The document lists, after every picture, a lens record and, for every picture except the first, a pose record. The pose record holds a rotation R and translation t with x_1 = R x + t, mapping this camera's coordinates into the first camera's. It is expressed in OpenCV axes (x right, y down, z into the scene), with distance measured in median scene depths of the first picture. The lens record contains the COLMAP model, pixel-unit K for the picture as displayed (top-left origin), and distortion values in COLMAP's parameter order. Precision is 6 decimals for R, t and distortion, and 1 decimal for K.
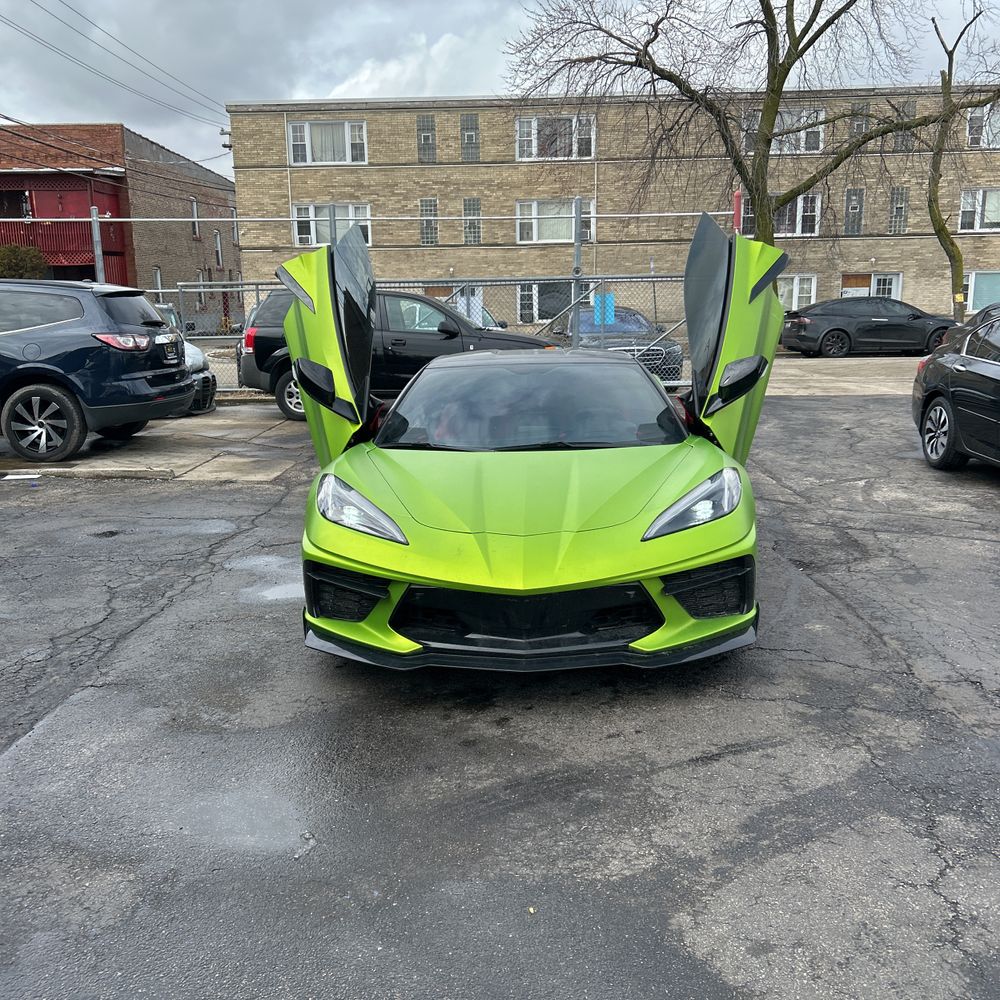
lens RADIAL K [[982.0, 0, 489.2], [0, 982.0, 499.3], [0, 0, 1]] dist [0.014888, -0.008514]
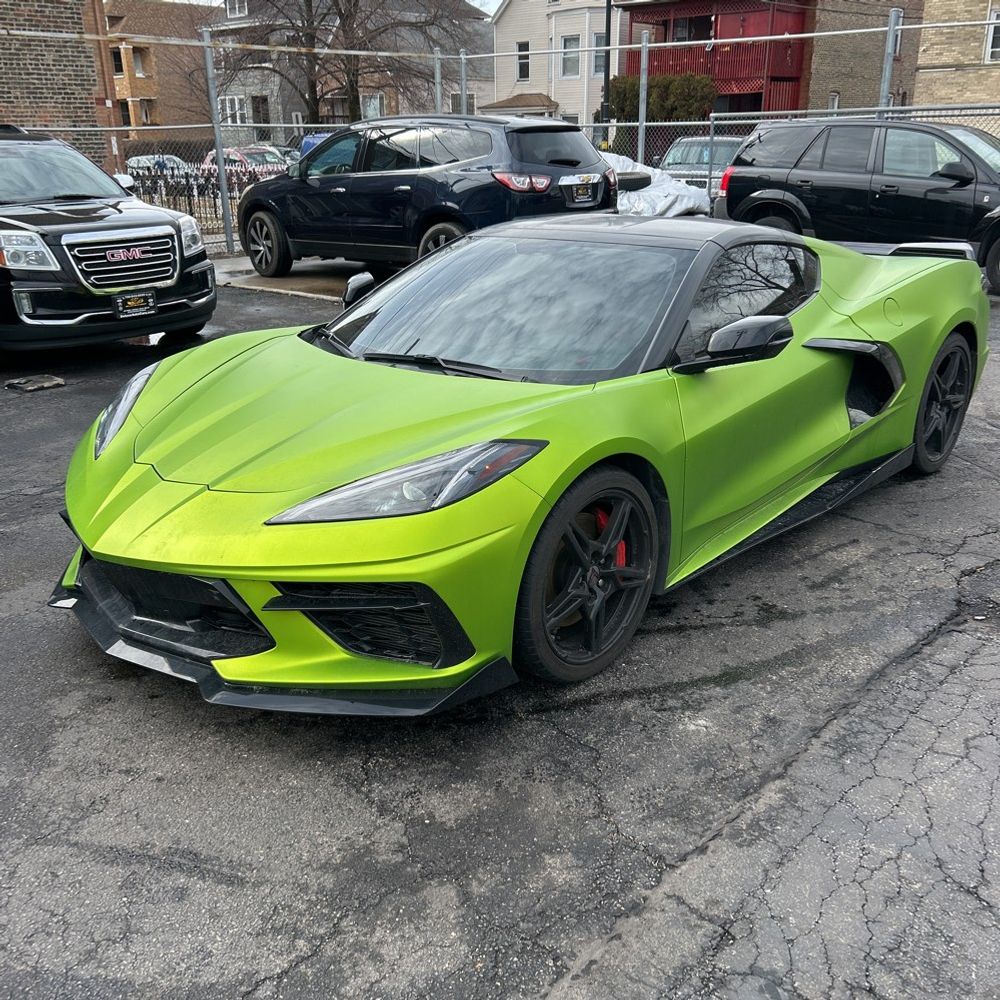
lens RADIAL K [[982.0, 0, 489.2], [0, 982.0, 499.3], [0, 0, 1]] dist [0.014888, -0.008514]
pose [[0.777339, 0.220280, -0.589254, 0.542306], [-0.123461, 0.971893, 0.200453, -0.105417], [0.616848, -0.083070, 0.782686, 0.446653]]
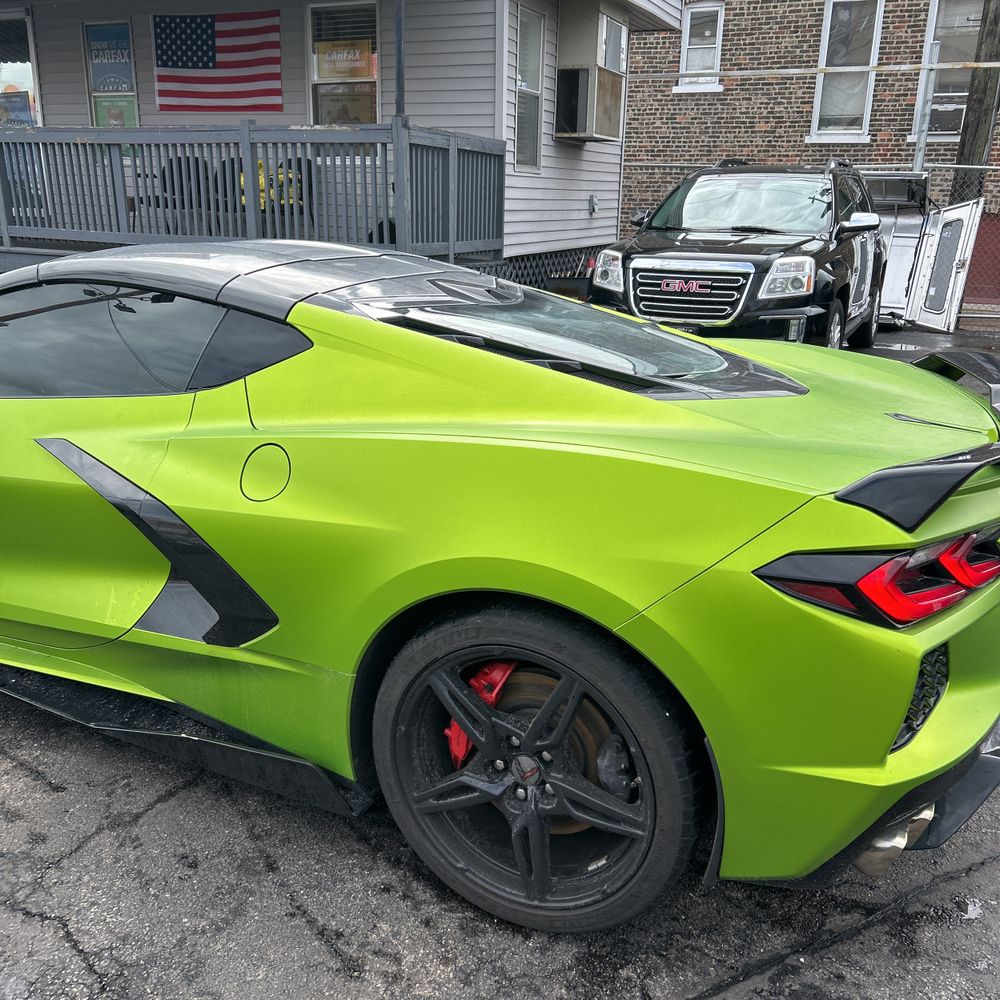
lens RADIAL K [[988.9, 0, 492.5], [0, 988.9, 519.6], [0, 0, 1]] dist [0.000288, -0.002099]
pose [[-0.344916, 0.307017, -0.887003, 0.635280], [-0.198661, 0.899707, 0.388665, -0.314759], [0.917369, 0.310270, -0.249331, 1.614454]]
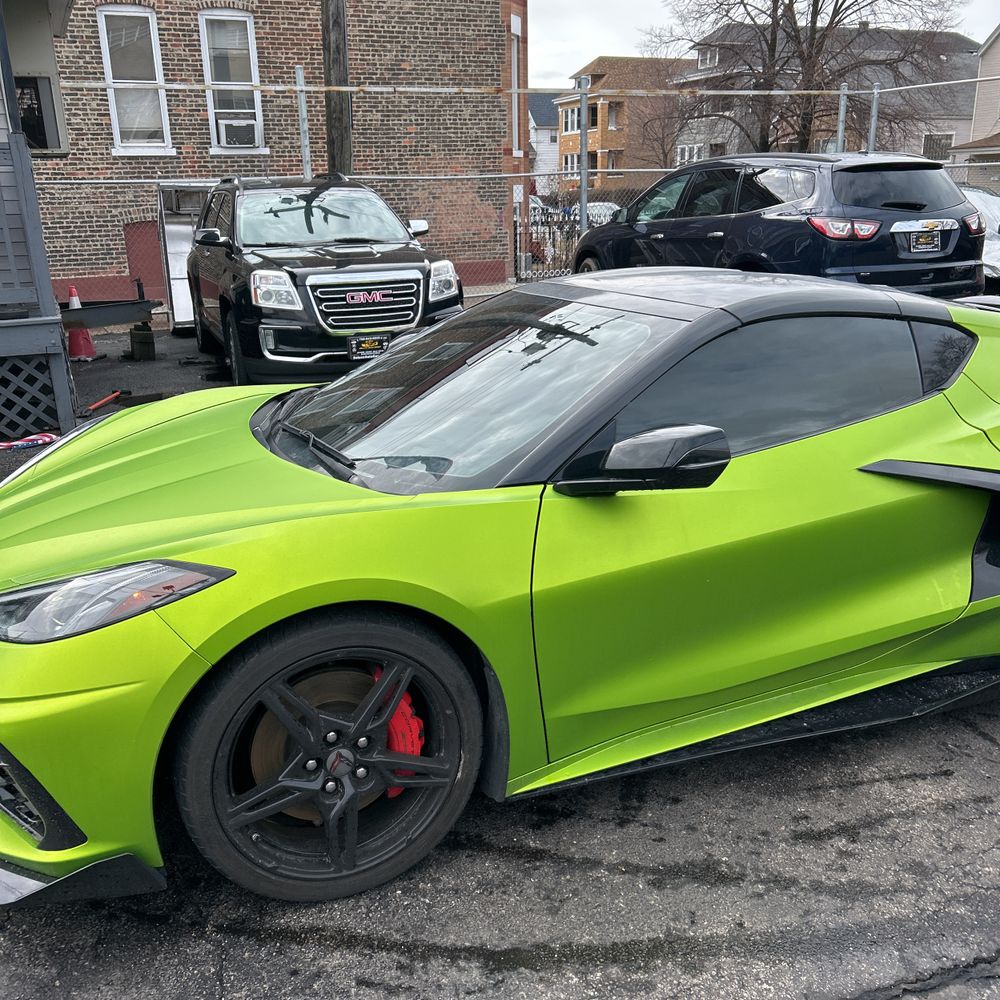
lens RADIAL K [[988.5, 0, 490.0], [0, 988.5, 500.9], [0, 0, 1]] dist [0.037985, -0.036252]
pose [[0.432685, 0.270406, -0.860037, 0.625795], [-0.165147, 0.961590, 0.219250, -0.167837], [0.886290, 0.047167, 0.460723, 0.823131]]
